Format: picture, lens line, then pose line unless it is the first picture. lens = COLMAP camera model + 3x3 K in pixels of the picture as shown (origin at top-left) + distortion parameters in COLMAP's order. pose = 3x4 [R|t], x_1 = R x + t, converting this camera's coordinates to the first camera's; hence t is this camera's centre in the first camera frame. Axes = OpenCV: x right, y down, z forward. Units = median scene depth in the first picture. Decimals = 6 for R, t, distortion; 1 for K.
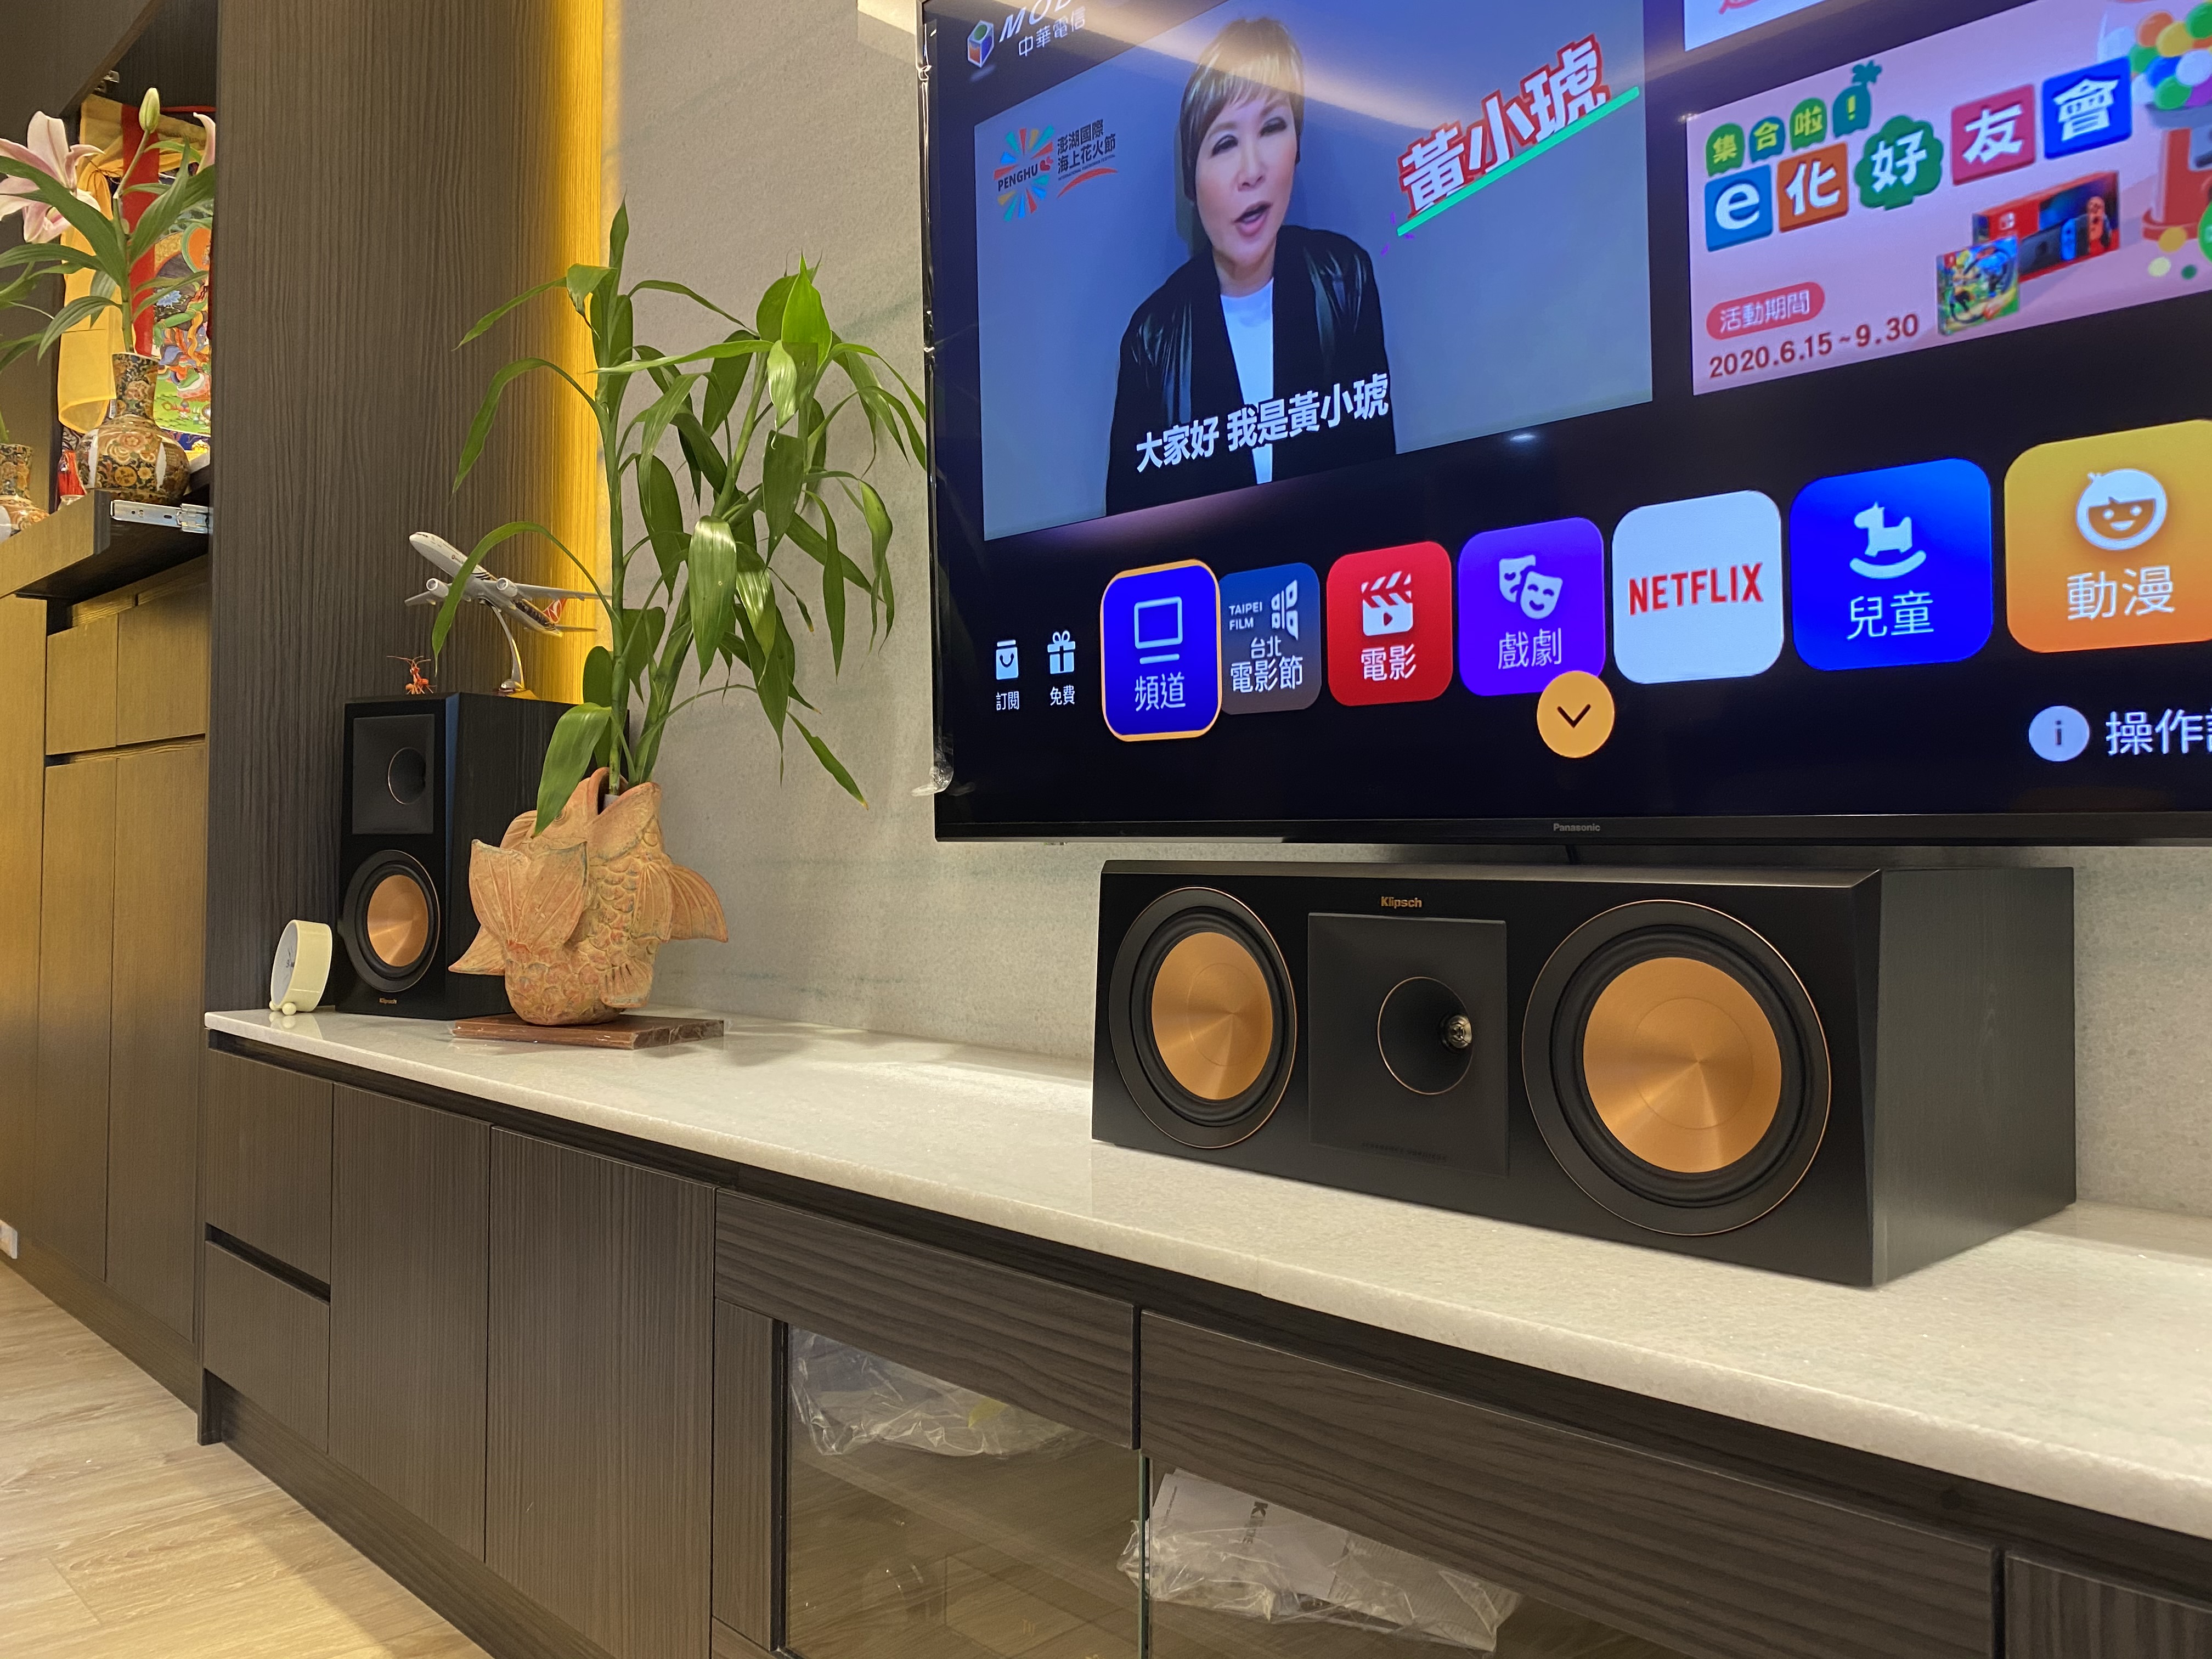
lens RADIAL K [[1692.4, 0, 1103.7], [0, 1692.4, 830.7], [0, 0, 1]] dist [0.002711, -0.005934]
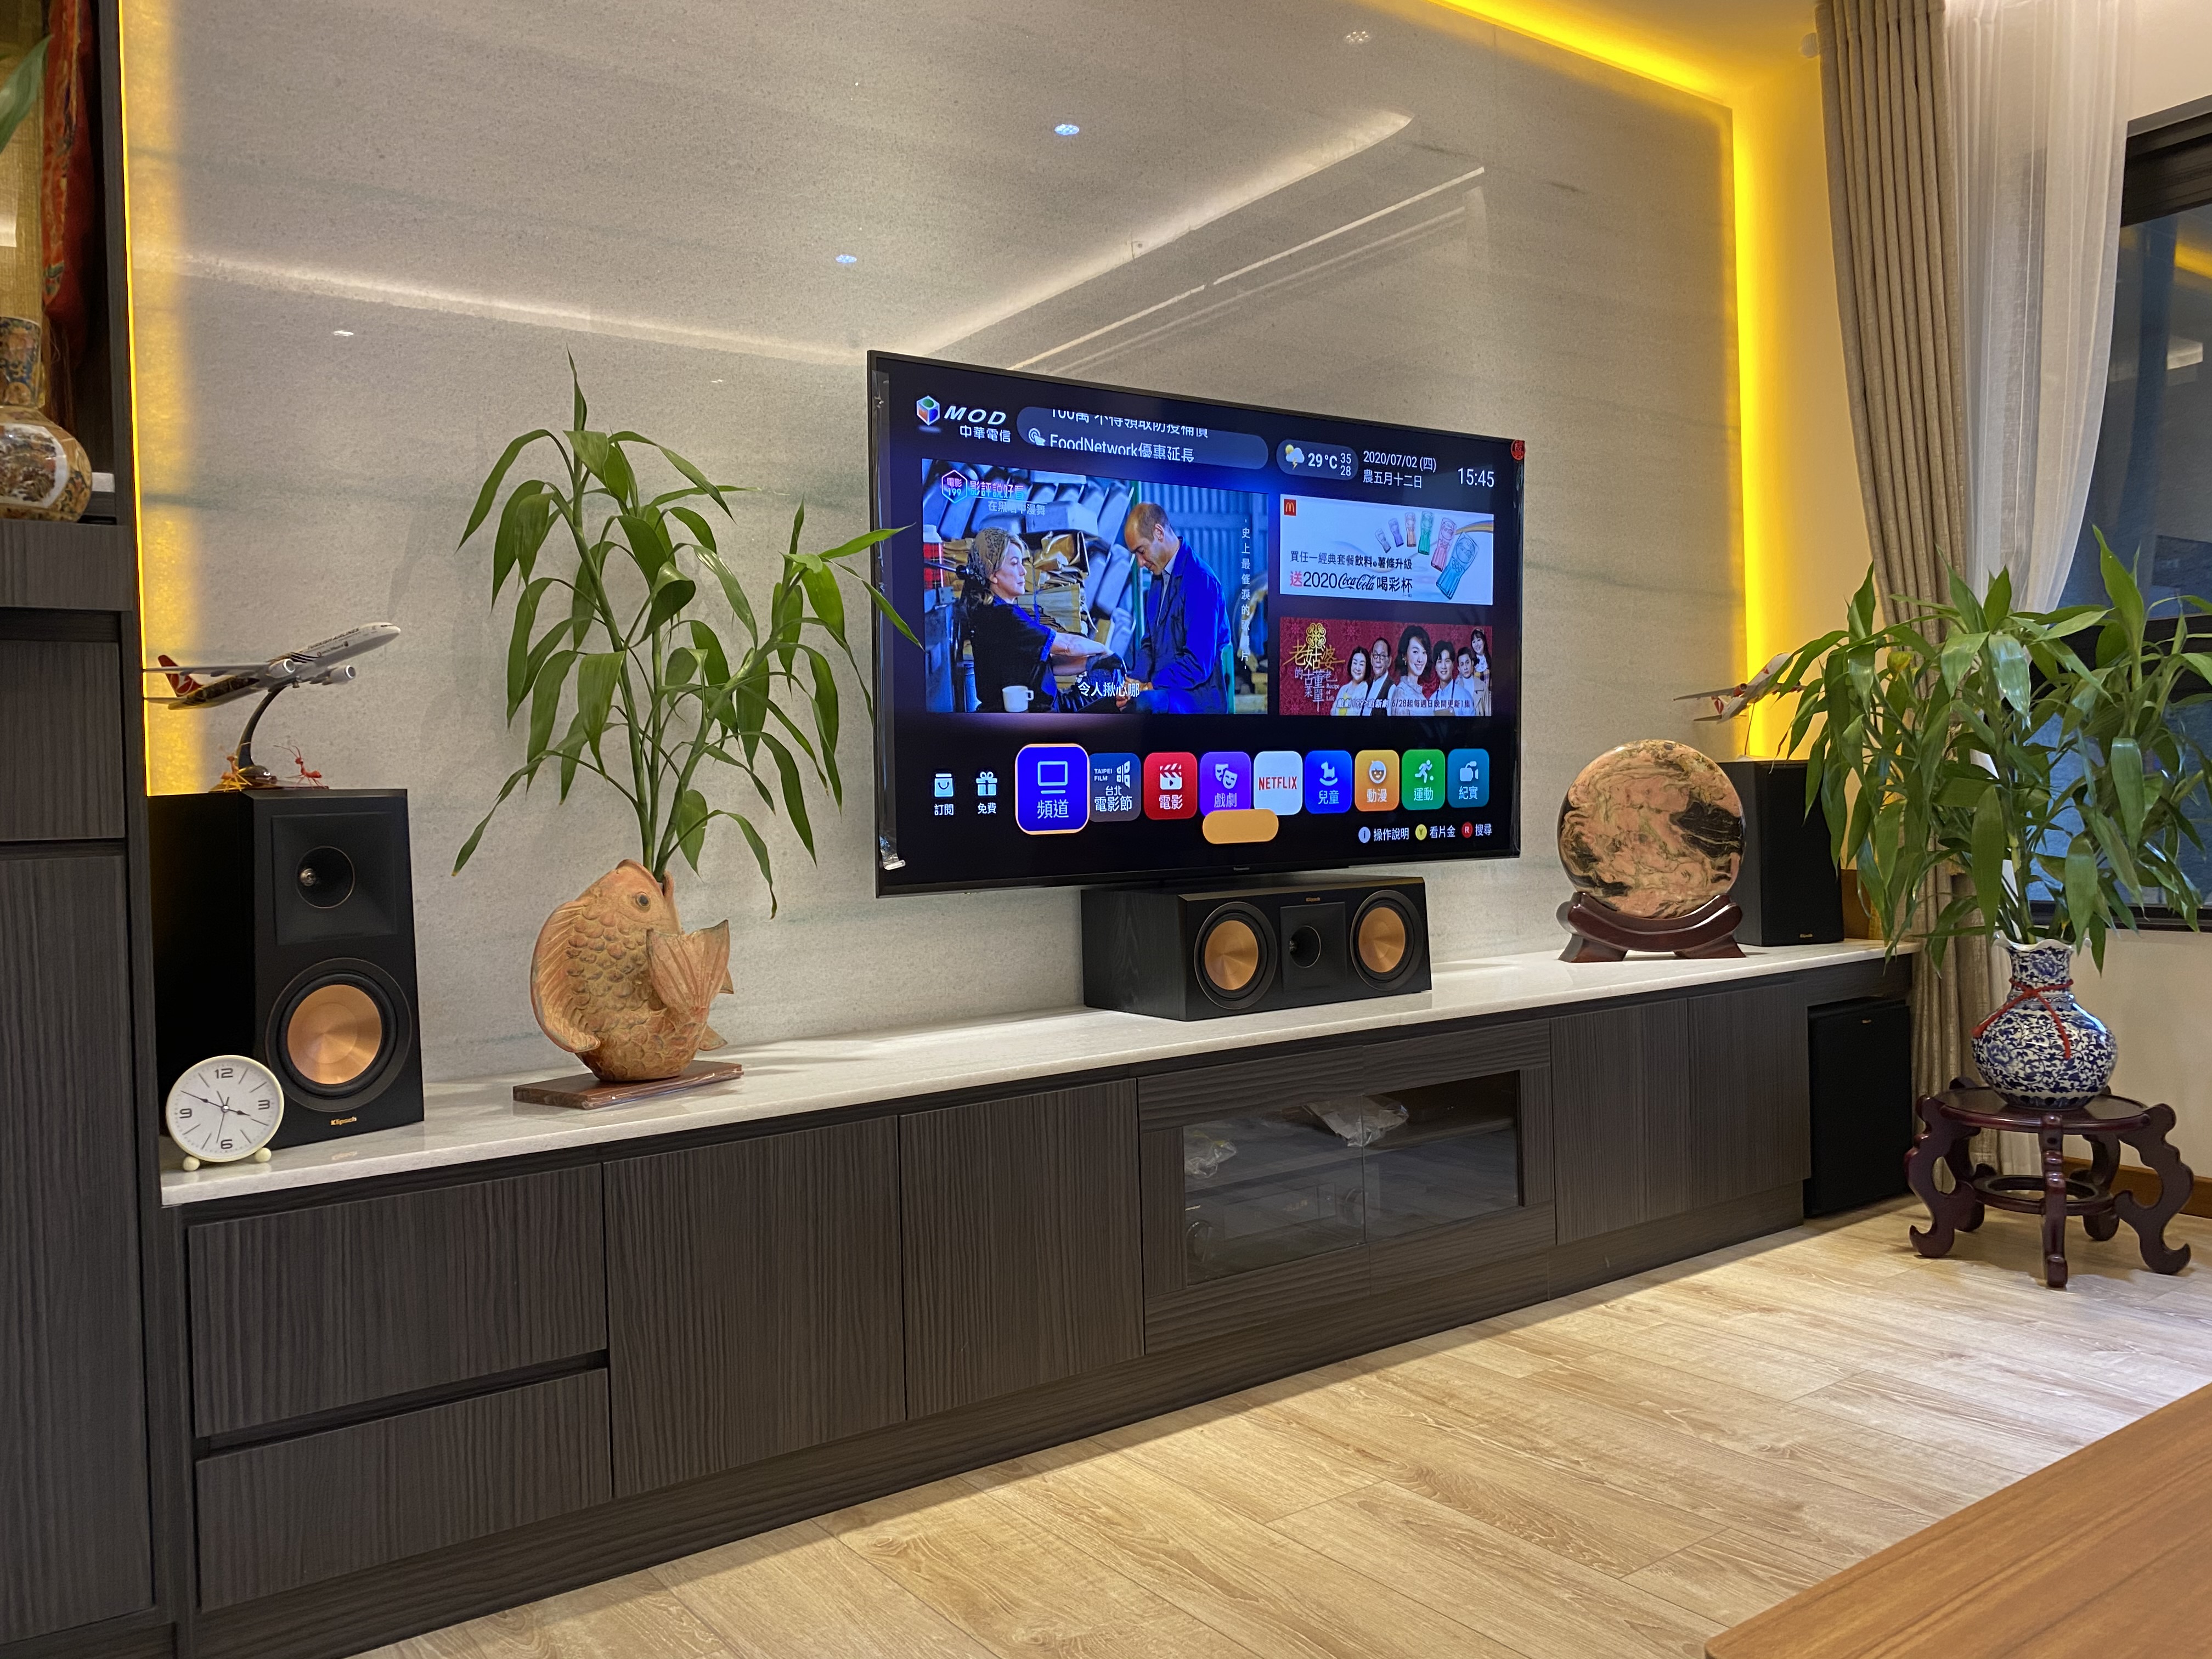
lens RADIAL K [[1692.4, 0, 1104.2], [0, 1692.4, 828.0], [0, 0, 1]] dist [0.002711, -0.005934]
pose [[0.141852, -0.030217, 0.989427, -1.970615], [0.015835, 0.999475, 0.028254, -0.120284], [-0.989761, 0.011660, 0.142256, 0.703135]]
